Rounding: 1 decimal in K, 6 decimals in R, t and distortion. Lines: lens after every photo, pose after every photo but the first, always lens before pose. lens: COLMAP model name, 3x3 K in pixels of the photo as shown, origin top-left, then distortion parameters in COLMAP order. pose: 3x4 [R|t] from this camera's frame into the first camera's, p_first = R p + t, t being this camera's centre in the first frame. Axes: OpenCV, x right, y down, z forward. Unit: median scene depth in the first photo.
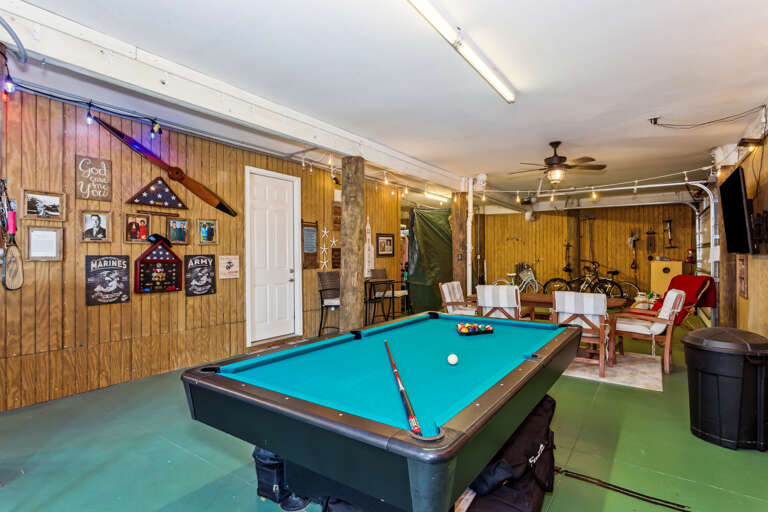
lens RADIAL K [[402.9, 0, 384.9], [0, 402.9, 259.3], [0, 0, 1]] dist [-0.002039, 0.001283]
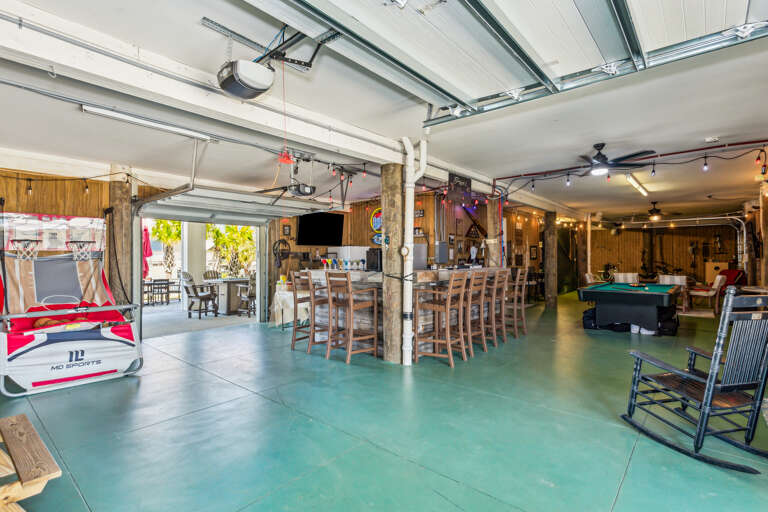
lens RADIAL K [[380.7, 0, 380.8], [0, 380.7, 258.4], [0, 0, 1]] dist [0.010462, -0.001593]
pose [[0.993757, -0.000574, -0.111561, -0.781254], [-0.000582, 0.999947, -0.010324, 0.010740], [0.111561, 0.010324, 0.993704, -1.132181]]
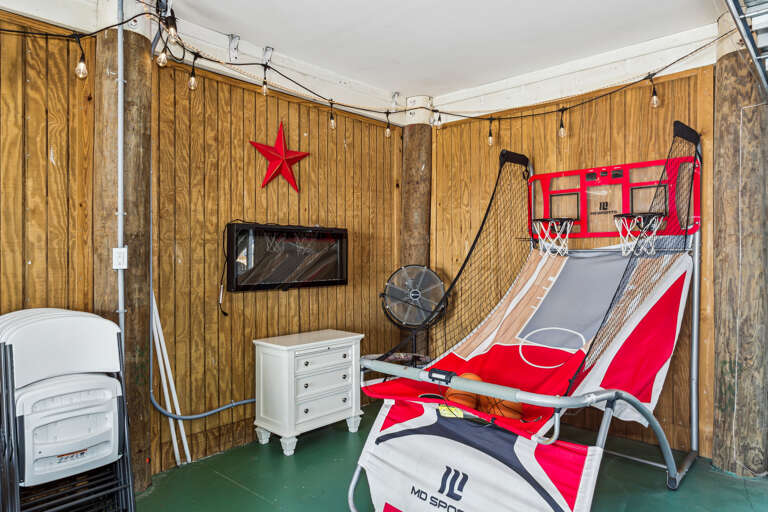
lens RADIAL K [[488.6, 0, 388.2], [0, 488.6, 253.7], [0, 0, 1]] dist [-0.004556, -0.000131]
pose [[-0.128575, -0.001052, -0.991699, -1.097895], [-0.002427, 0.999997, -0.000746, 0.003747], [0.991697, 0.002311, -0.128577, -0.333982]]
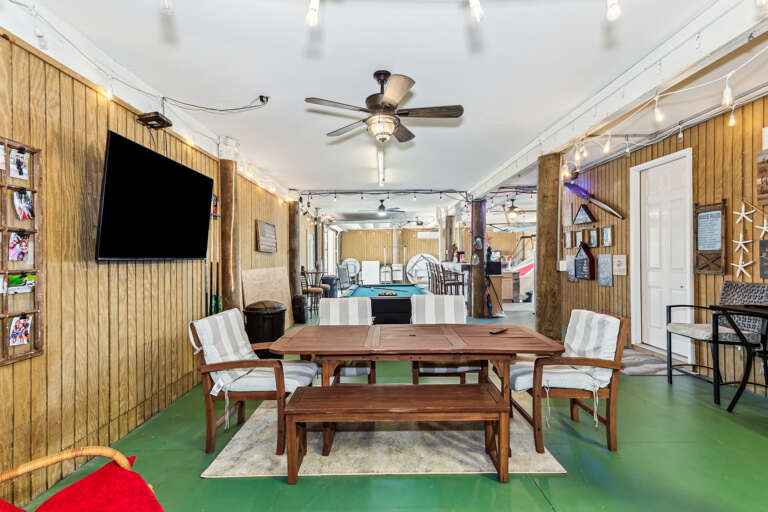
lens RADIAL K [[380.7, 0, 383.0], [0, 380.7, 256.6], [0, 0, 1]] dist [0.010462, -0.001593]
pose [[-0.813862, 0.003637, -0.581047, 0.835502], [0.001031, 0.999988, 0.004816, -0.011328], [0.581058, 0.003320, -0.813856, 1.613863]]
